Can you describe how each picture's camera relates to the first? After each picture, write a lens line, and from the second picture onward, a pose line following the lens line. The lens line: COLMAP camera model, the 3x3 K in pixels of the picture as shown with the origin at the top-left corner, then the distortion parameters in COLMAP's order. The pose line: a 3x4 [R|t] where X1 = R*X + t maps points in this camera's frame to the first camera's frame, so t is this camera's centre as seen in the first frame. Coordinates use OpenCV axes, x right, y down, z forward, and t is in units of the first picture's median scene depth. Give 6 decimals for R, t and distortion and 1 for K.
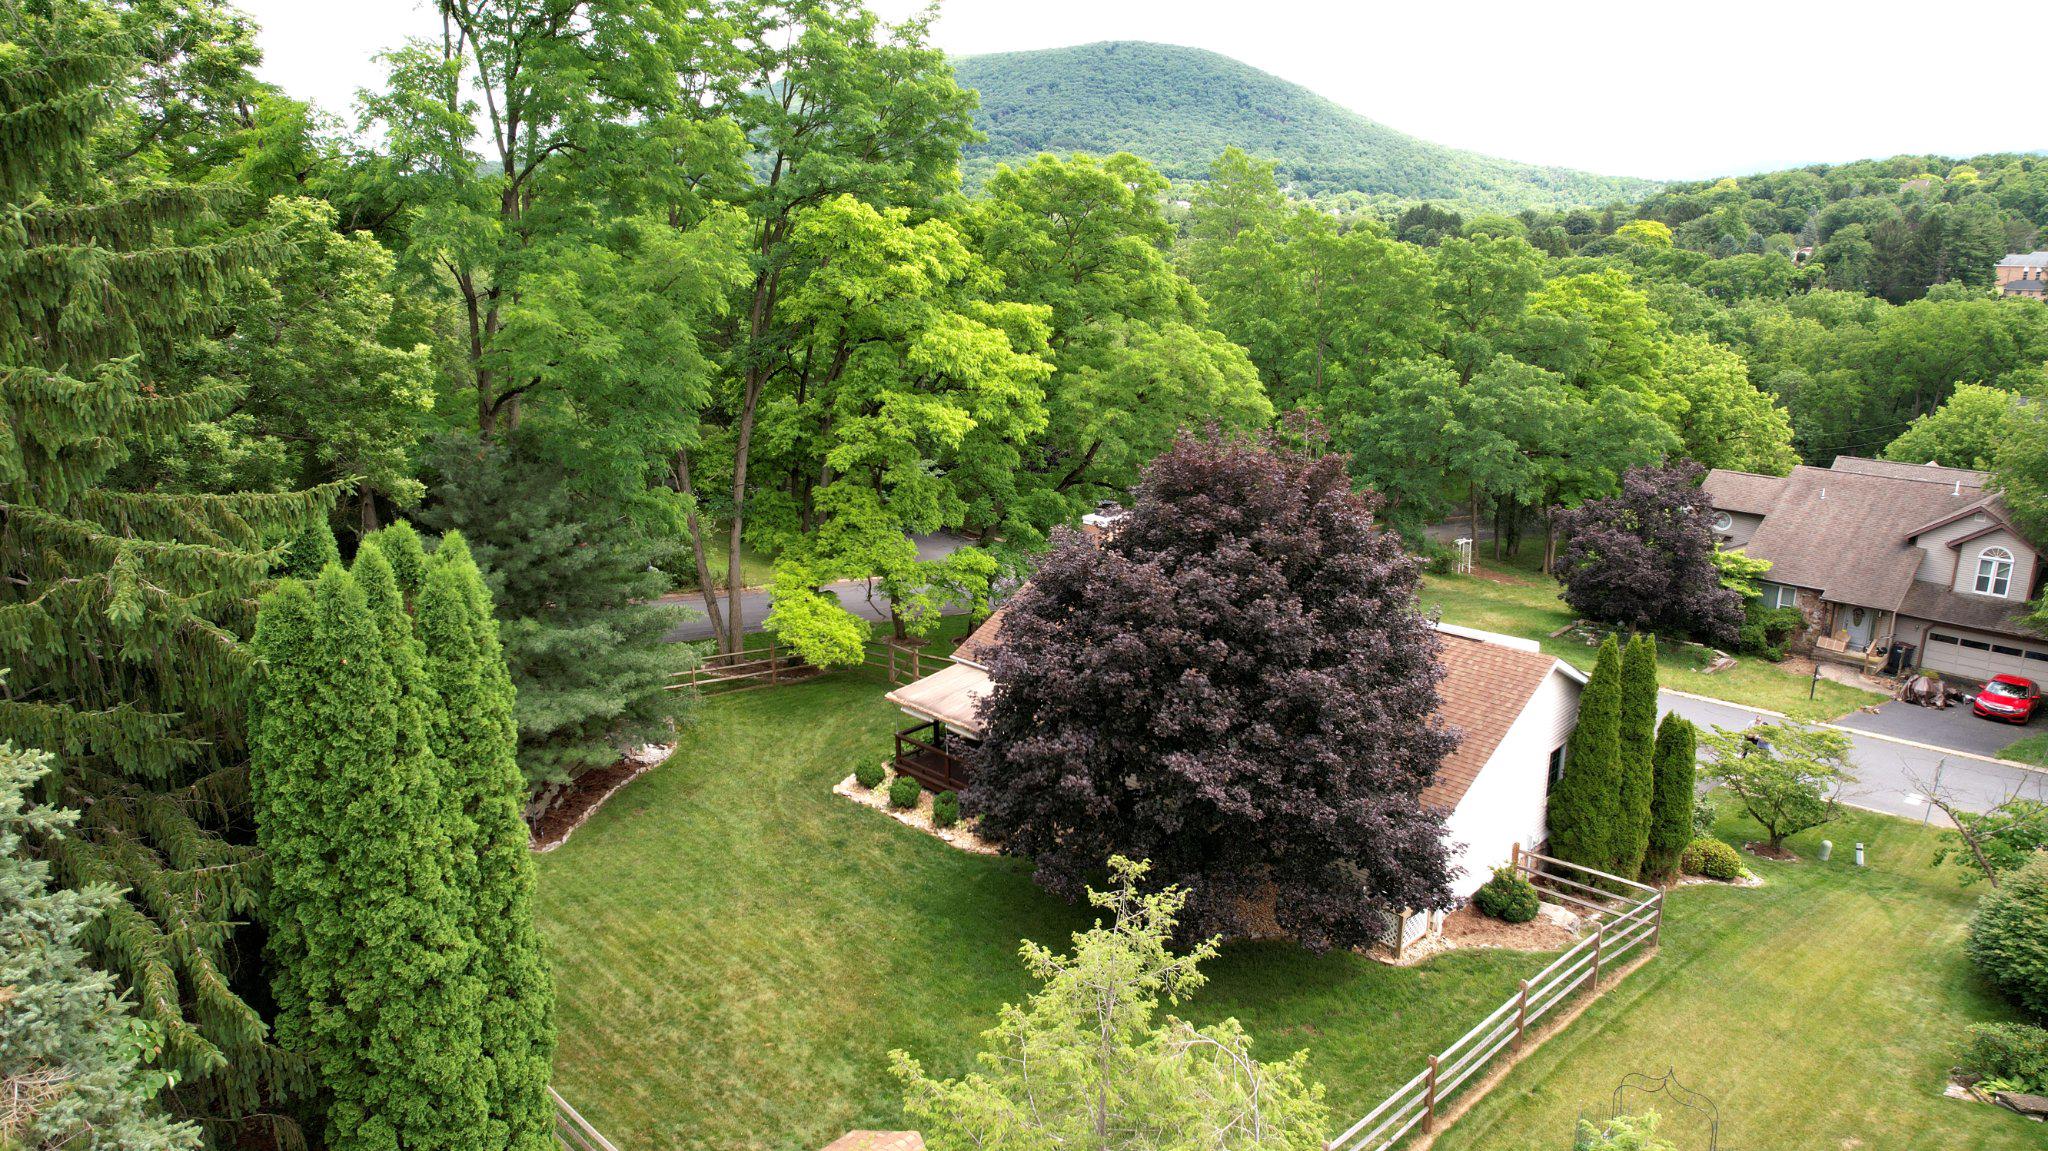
lens RADIAL K [[1317.3, 0, 1029.6], [0, 1317.3, 568.4], [0, 0, 1]] dist [-0.072724, 0.059100]
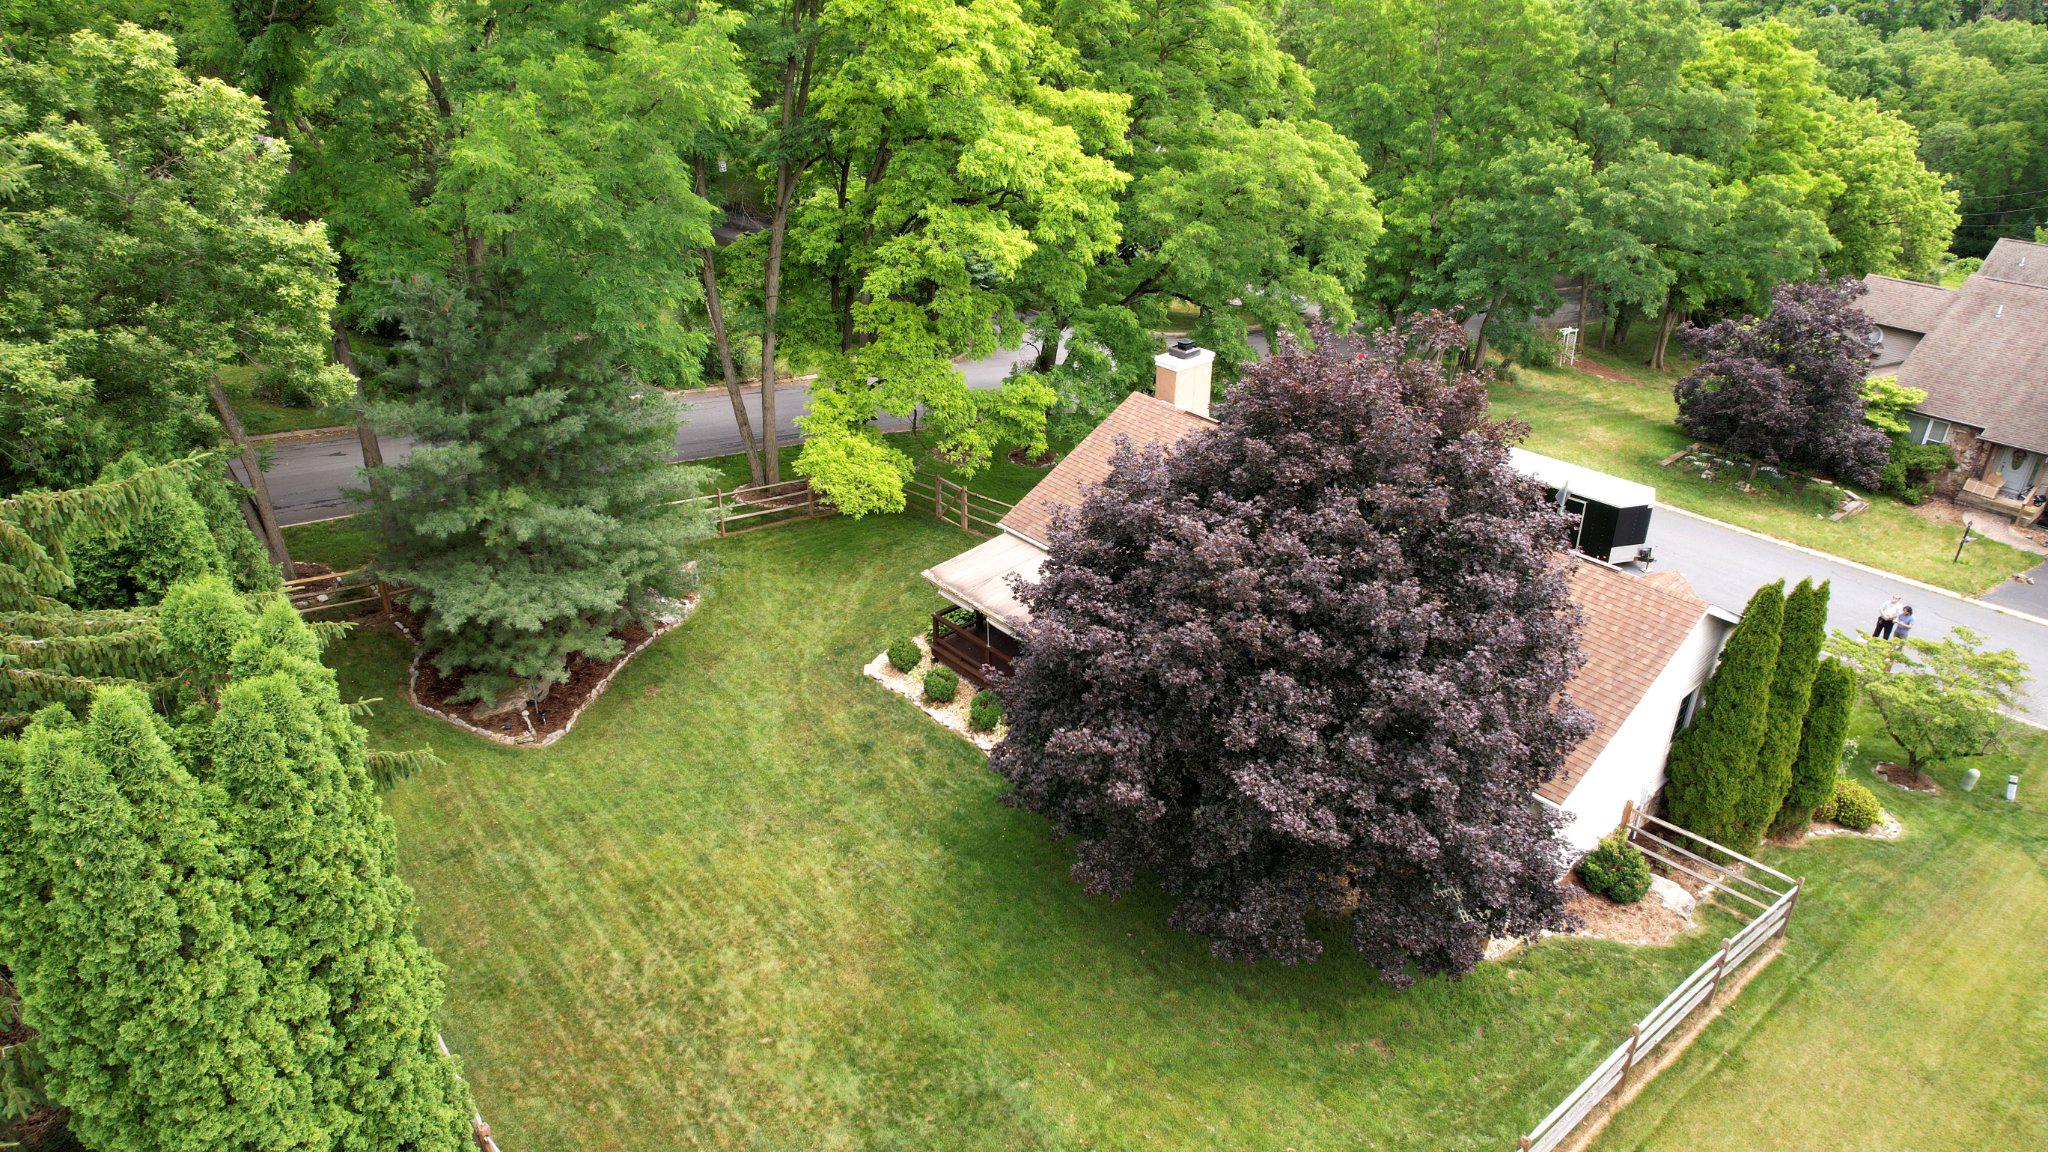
lens RADIAL K [[1292.2, 0, 1030.5], [0, 1292.2, 571.0], [0, 0, 1]] dist [-0.081538, 0.074238]
pose [[0.997929, 0.042121, -0.048619, 0.006610], [-0.030598, 0.975647, 0.217203, -0.102256], [0.056583, -0.215266, 0.974915, 0.161597]]
